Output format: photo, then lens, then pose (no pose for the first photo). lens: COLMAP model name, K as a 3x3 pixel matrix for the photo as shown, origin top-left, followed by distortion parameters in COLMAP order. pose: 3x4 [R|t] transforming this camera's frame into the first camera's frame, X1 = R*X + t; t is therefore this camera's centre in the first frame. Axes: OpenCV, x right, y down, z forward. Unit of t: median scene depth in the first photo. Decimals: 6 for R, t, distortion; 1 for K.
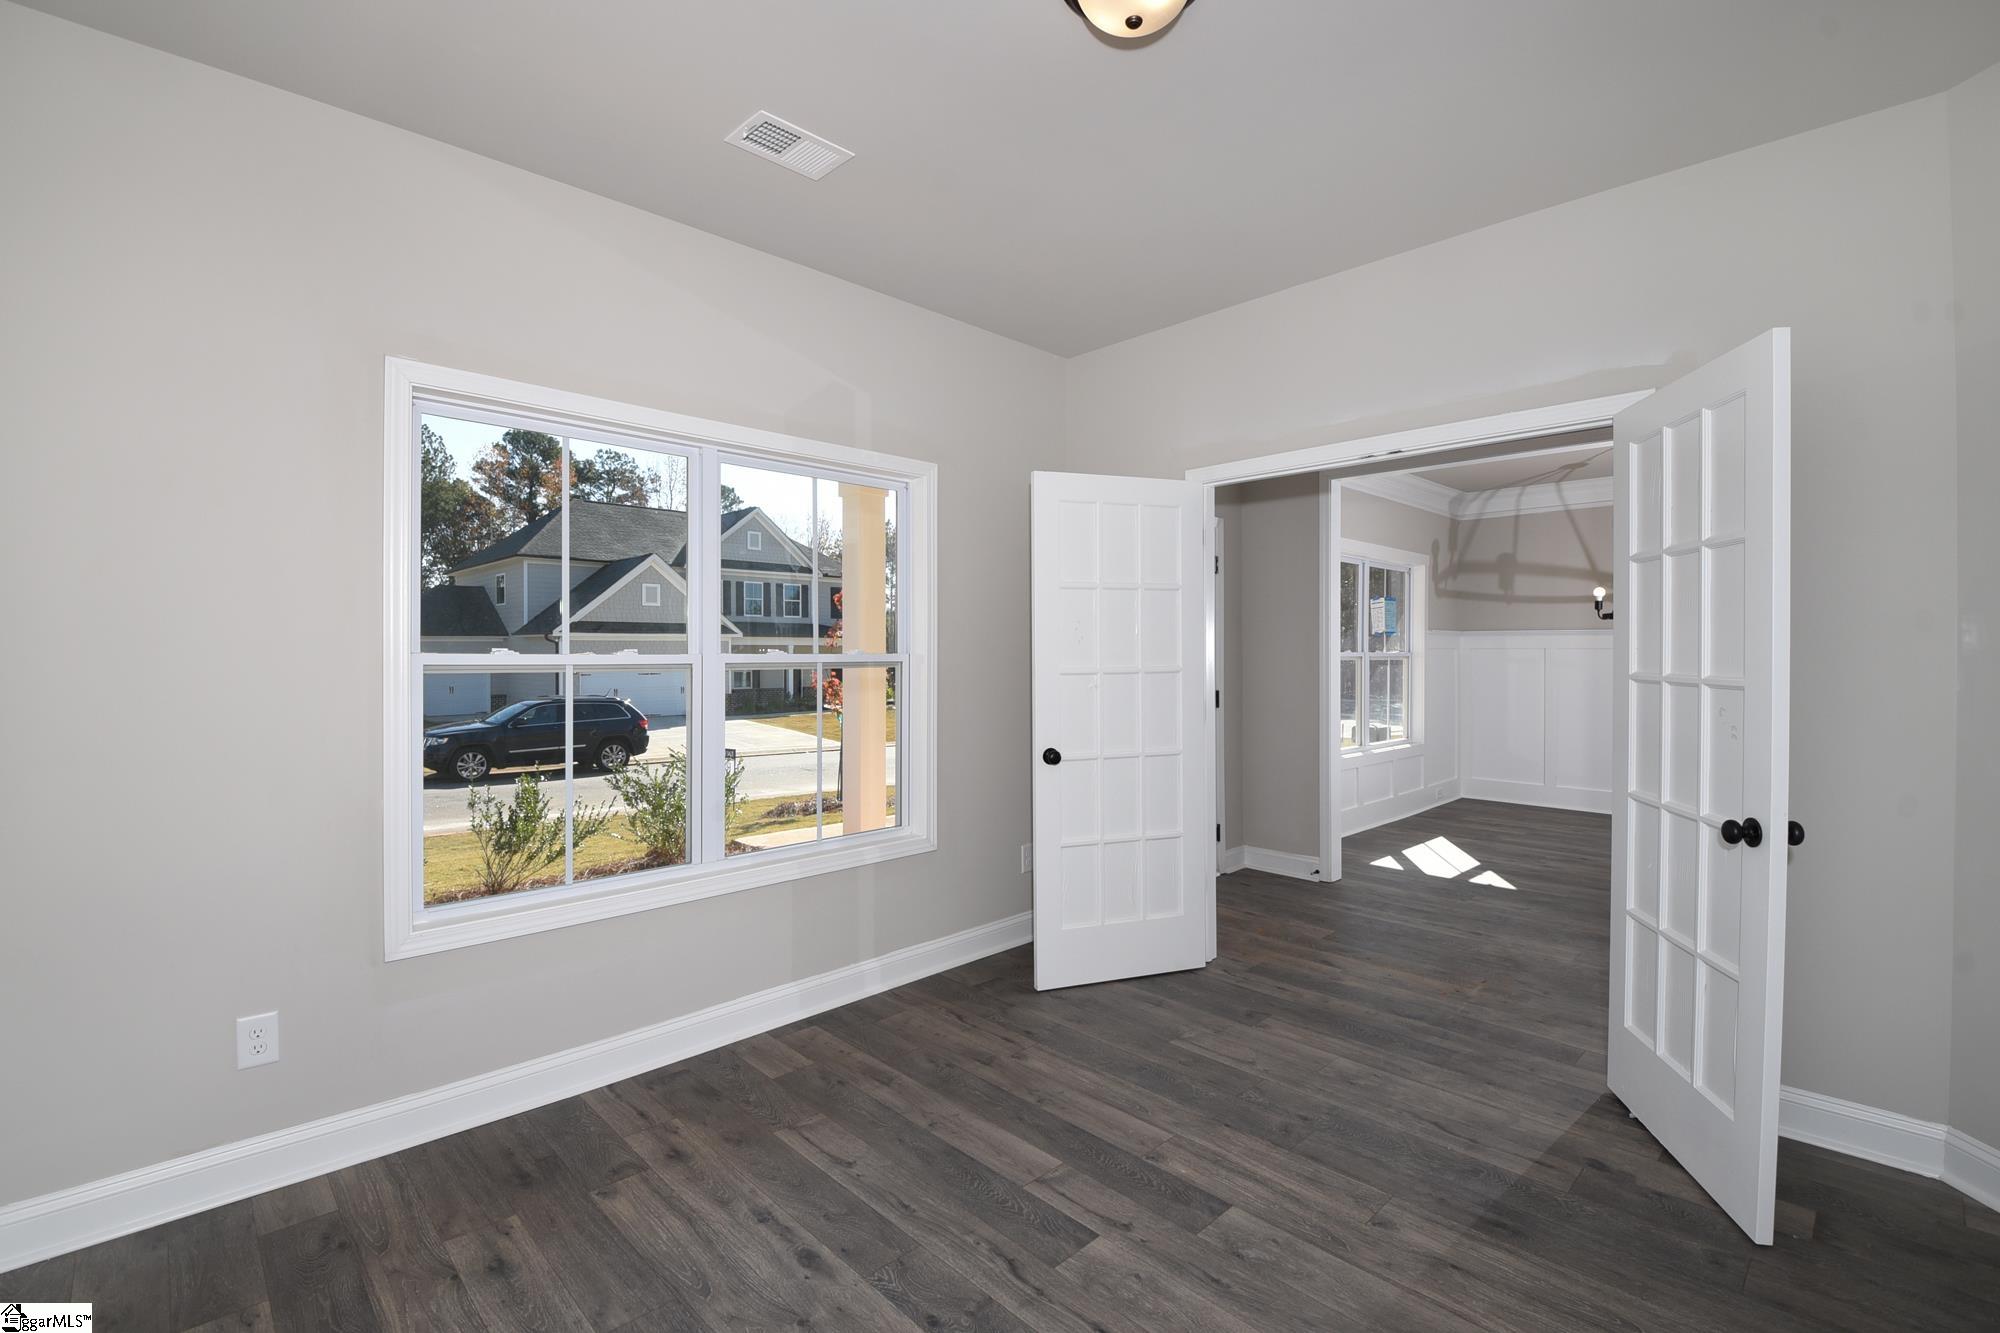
lens RADIAL K [[892.8, 0, 1013.3], [0, 892.8, 658.7], [0, 0, 1]] dist [-0.000271, -0.000333]
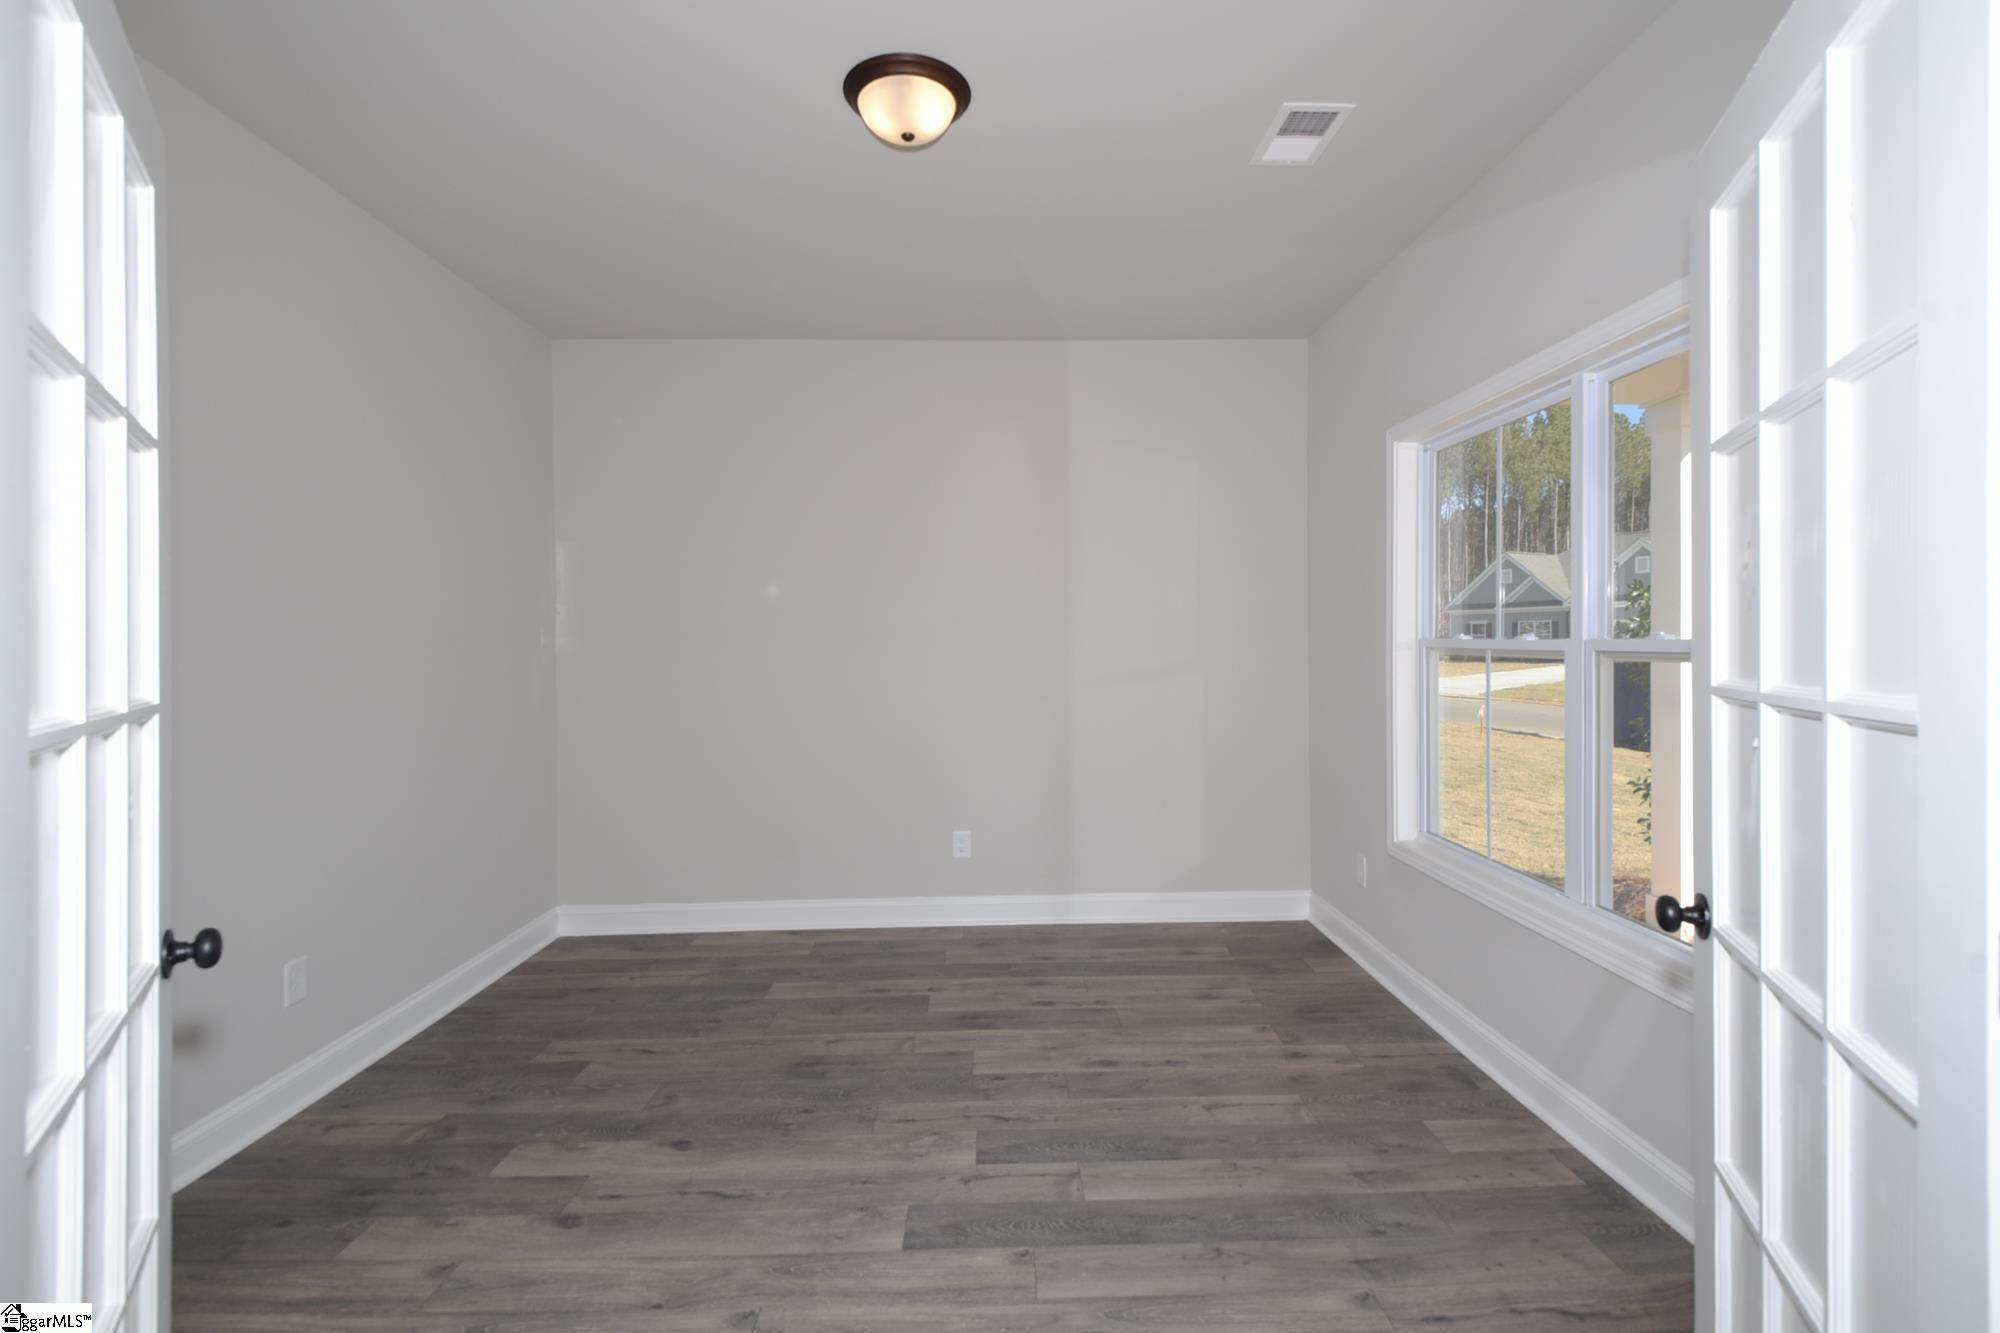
lens RADIAL K [[892.8, 0, 1013.3], [0, 892.8, 658.7], [0, 0, 1]] dist [-0.000271, -0.000333]
pose [[-0.678017, 0.006503, -0.735017, 0.812401], [-0.007018, 0.999858, 0.015320, 0.017481], [0.735012, 0.015546, -0.677876, 1.665795]]
